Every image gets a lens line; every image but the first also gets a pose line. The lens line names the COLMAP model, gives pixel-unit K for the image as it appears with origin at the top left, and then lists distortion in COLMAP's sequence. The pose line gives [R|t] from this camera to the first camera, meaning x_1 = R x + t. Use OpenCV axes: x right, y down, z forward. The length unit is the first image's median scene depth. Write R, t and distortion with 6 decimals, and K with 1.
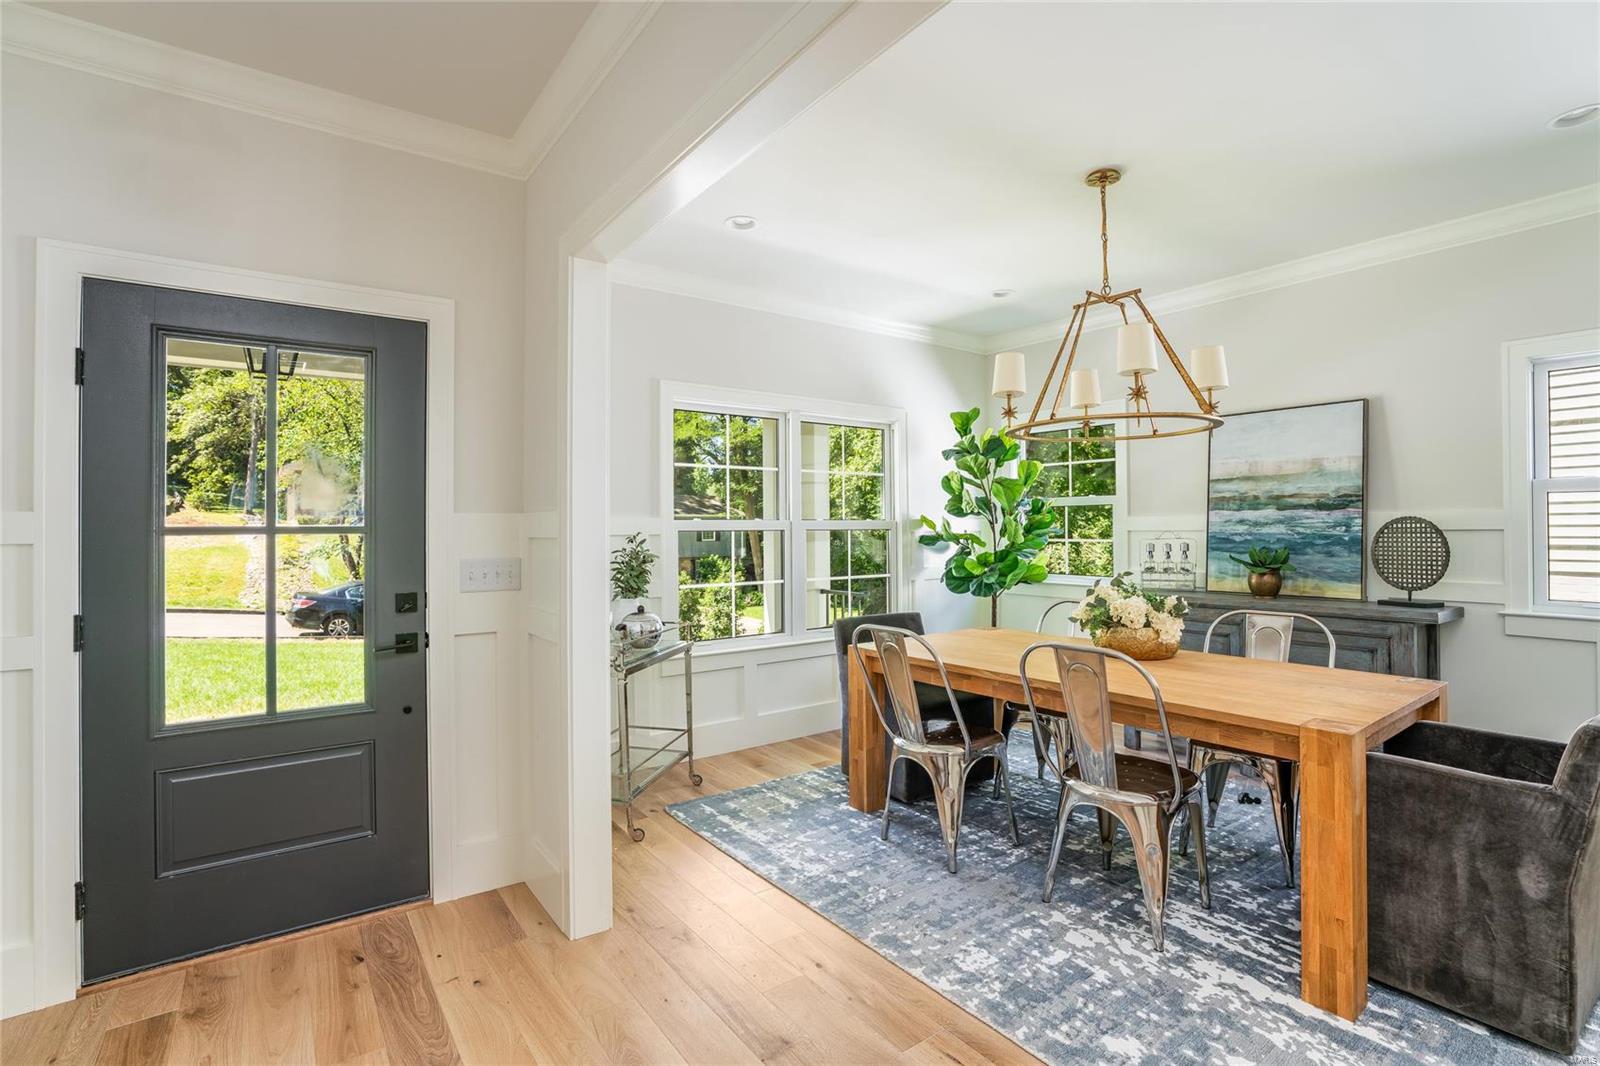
lens RADIAL K [[749.0, 0, 803.1], [0, 749.0, 529.7], [0, 0, 1]] dist [-0.024392, 0.006017]
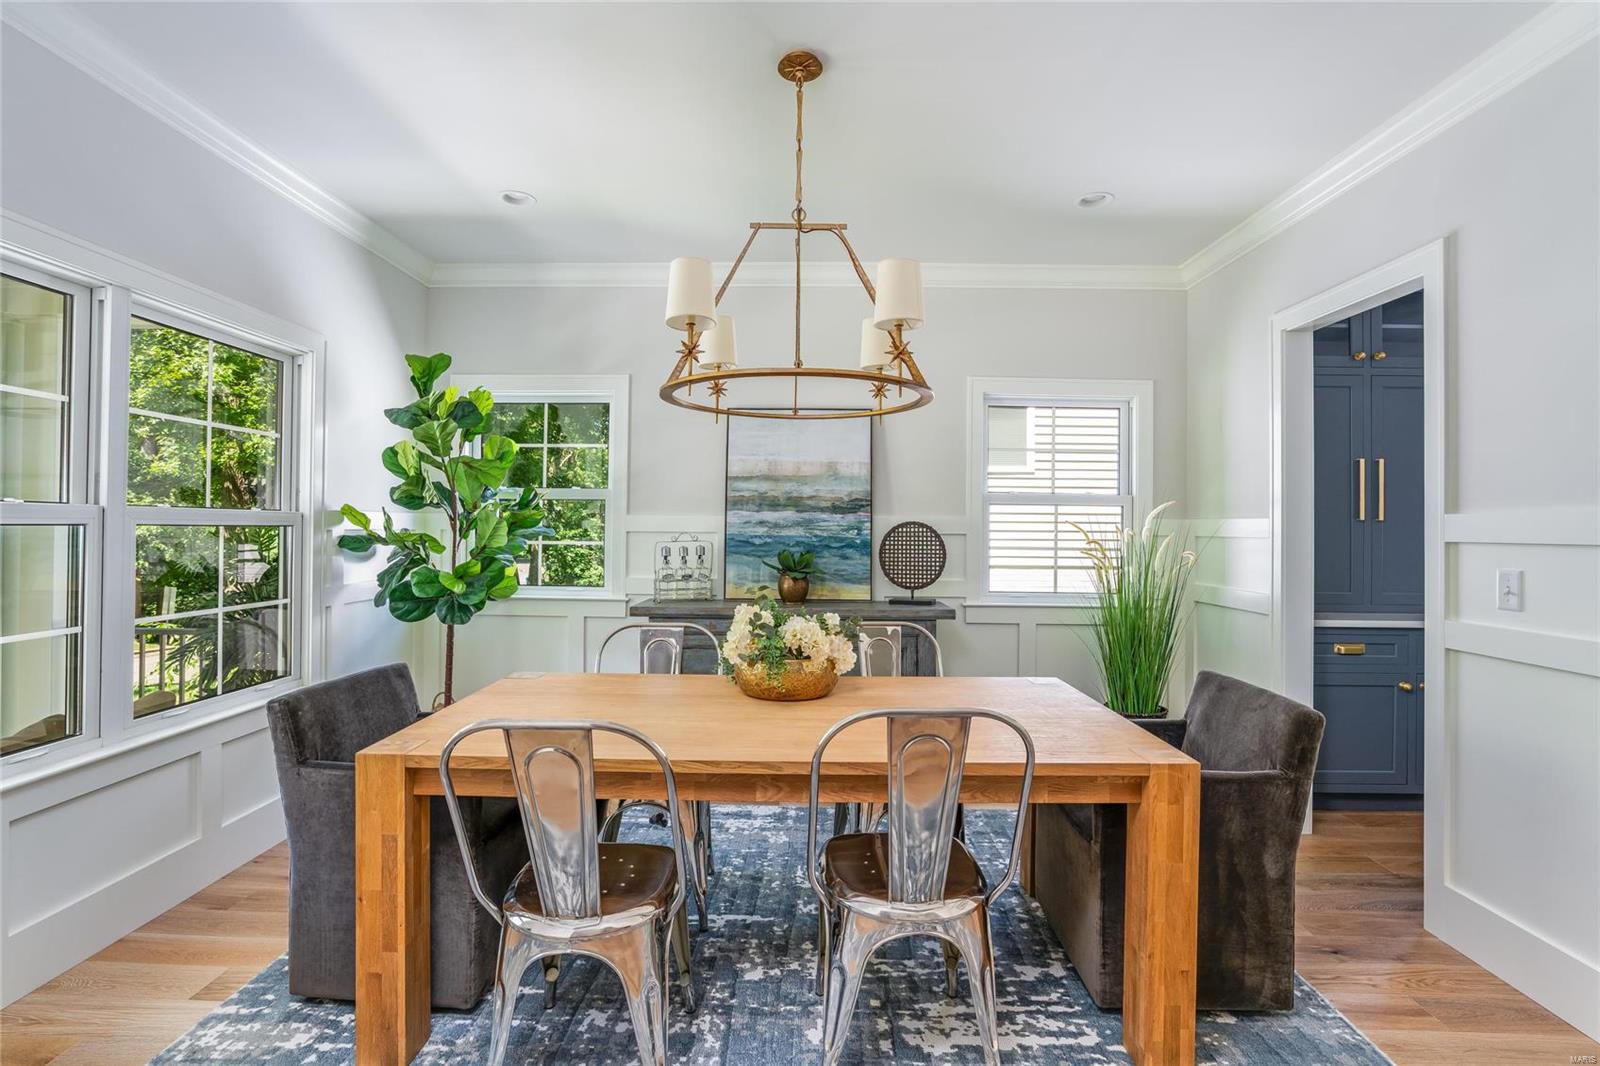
lens RADIAL K [[749.0, 0, 797.4], [0, 749.0, 520.2], [0, 0, 1]] dist [-0.024392, 0.006017]
pose [[0.616404, 0.019816, 0.787180, -0.136699], [-0.010543, 0.999801, -0.016913, 0.000775], [-0.787359, 0.002126, 0.616491, 0.397780]]
